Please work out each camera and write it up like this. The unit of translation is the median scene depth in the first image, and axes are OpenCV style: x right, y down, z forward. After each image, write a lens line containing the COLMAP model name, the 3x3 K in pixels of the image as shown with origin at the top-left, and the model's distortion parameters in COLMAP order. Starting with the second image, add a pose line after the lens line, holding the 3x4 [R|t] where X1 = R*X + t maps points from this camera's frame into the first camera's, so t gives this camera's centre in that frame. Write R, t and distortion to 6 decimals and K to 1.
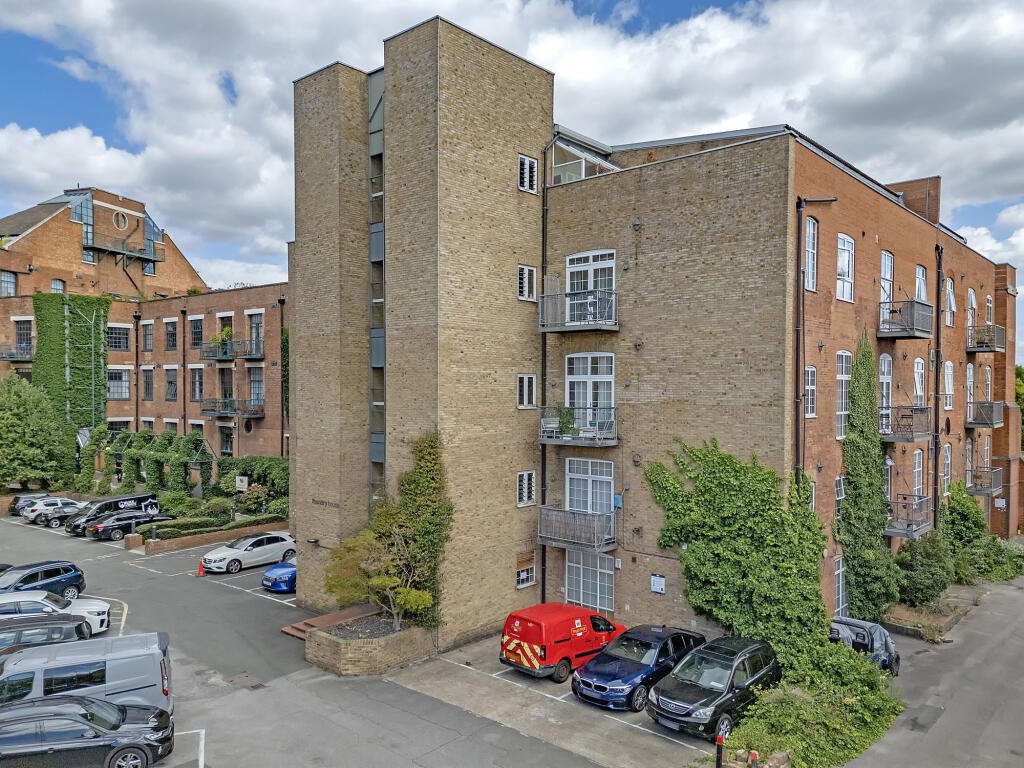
lens RADIAL K [[761.8, 0, 504.0], [0, 761.8, 391.6], [0, 0, 1]] dist [0.015341, -0.006487]
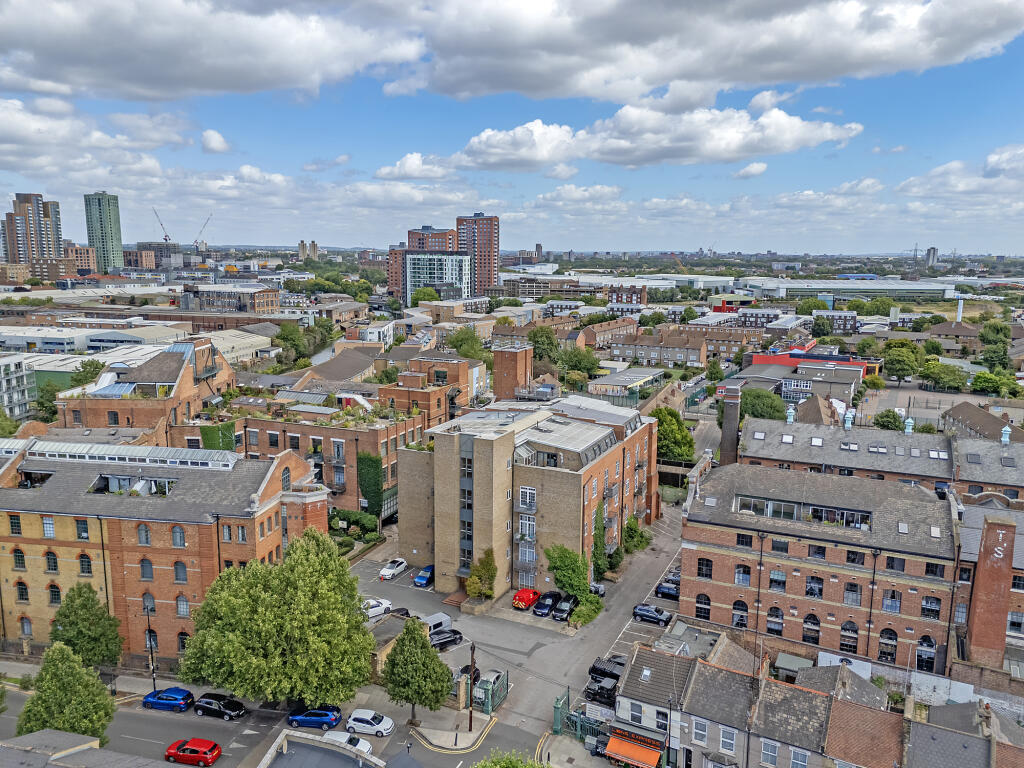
lens RADIAL K [[761.8, 0, 512.9], [0, 761.8, 379.0], [0, 0, 1]] dist [0.015341, -0.006487]
pose [[0.960131, -0.039940, 0.276683, -0.979692], [-0.003802, 0.987784, 0.155784, -1.332851], [-0.279525, -0.150625, 0.948250, -2.405490]]
